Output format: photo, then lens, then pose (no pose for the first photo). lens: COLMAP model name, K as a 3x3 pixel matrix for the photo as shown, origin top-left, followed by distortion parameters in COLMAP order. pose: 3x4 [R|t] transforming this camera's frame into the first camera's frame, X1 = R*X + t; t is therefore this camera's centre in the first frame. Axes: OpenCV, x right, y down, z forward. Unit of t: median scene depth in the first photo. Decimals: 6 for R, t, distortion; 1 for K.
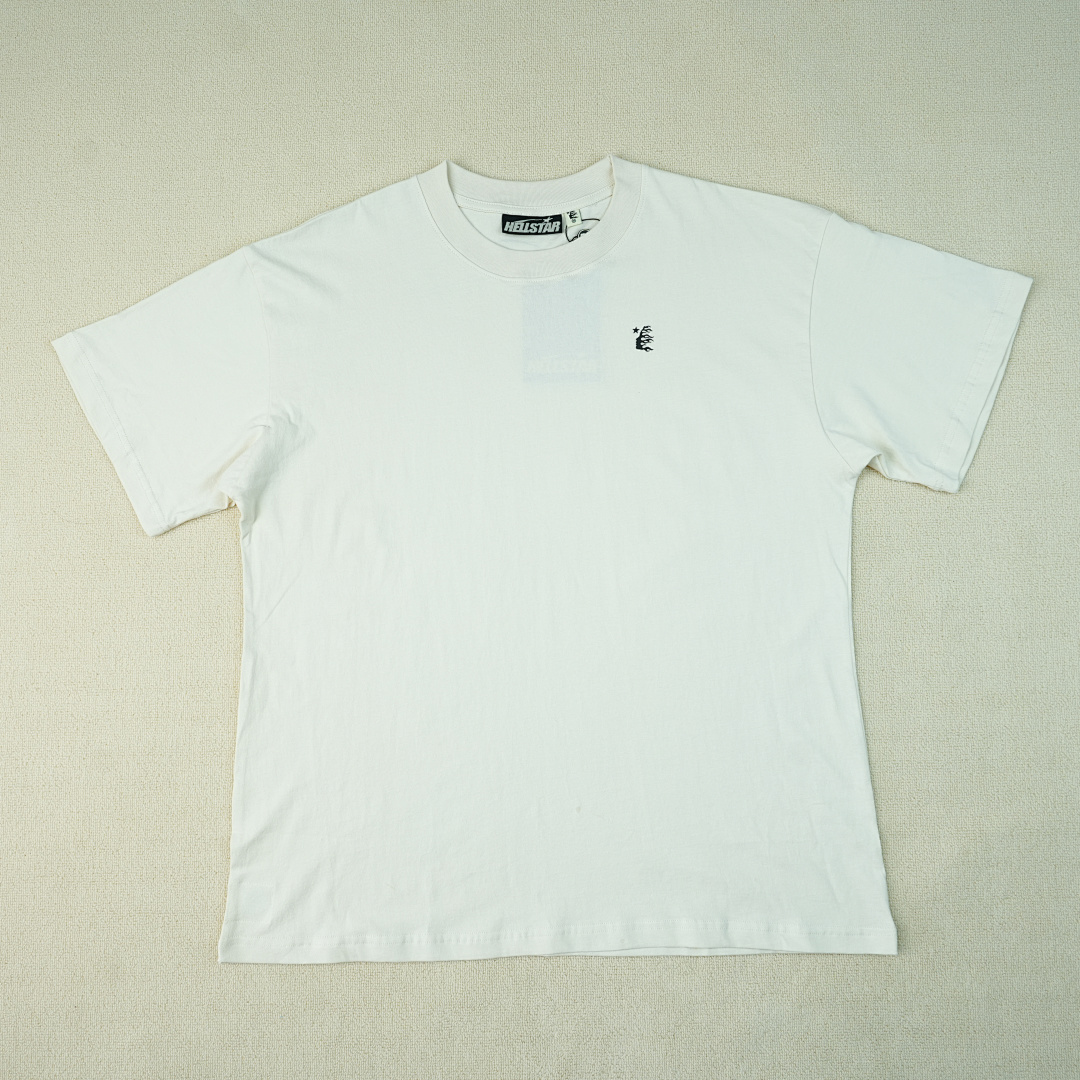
lens RADIAL K [[1049.6, 0, 550.0], [0, 1049.6, 534.7], [0, 0, 1]] dist [-0.009895, 0.000000]
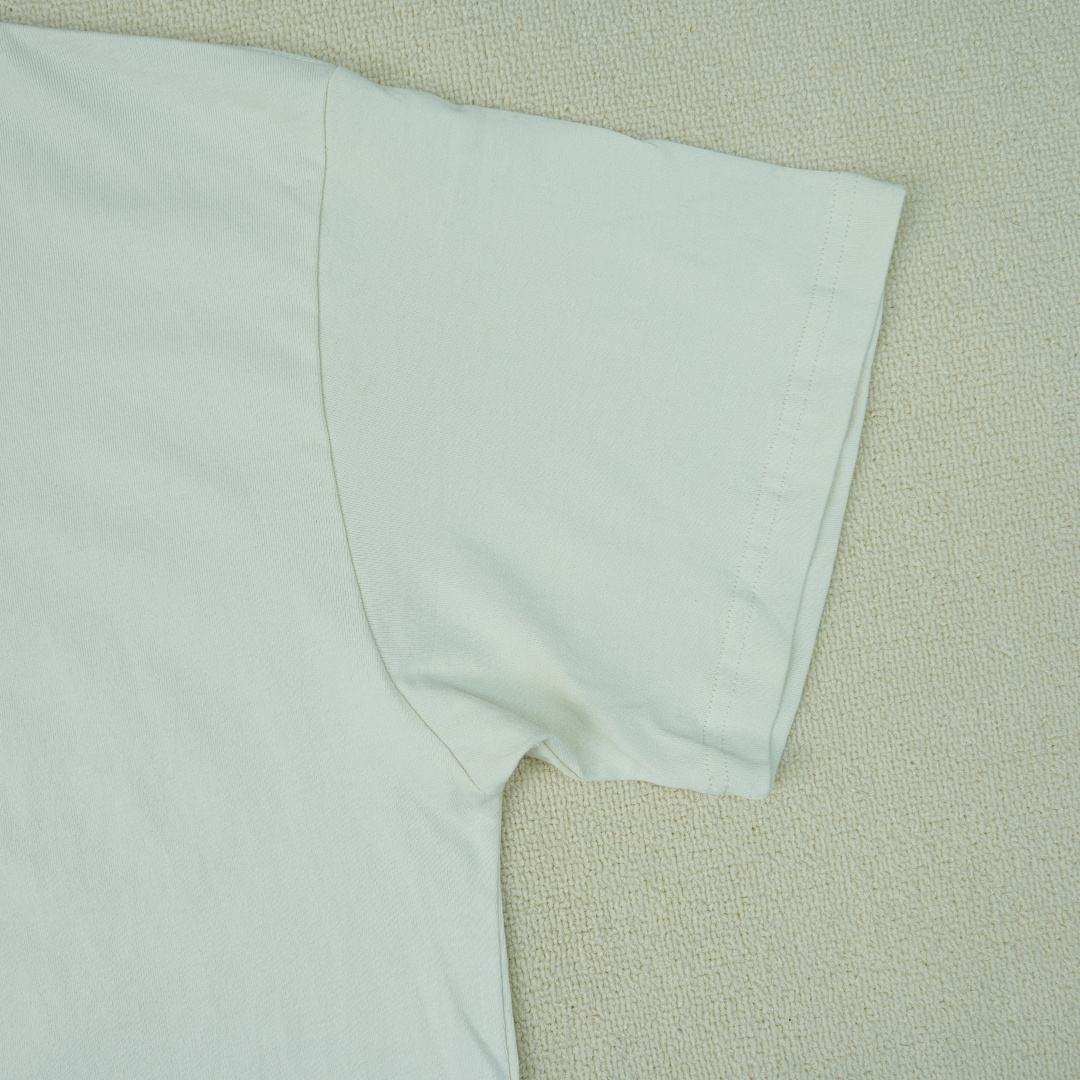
lens RADIAL K [[1049.6, 0, 543.7], [0, 1049.6, 539.5], [0, 0, 1]] dist [-0.009895, 0.000000]
pose [[0.988863, -0.140332, 0.049566, 0.300134], [0.136249, 0.987607, 0.077904, -0.167957], [-0.059884, -0.070283, 0.995728, 0.633514]]
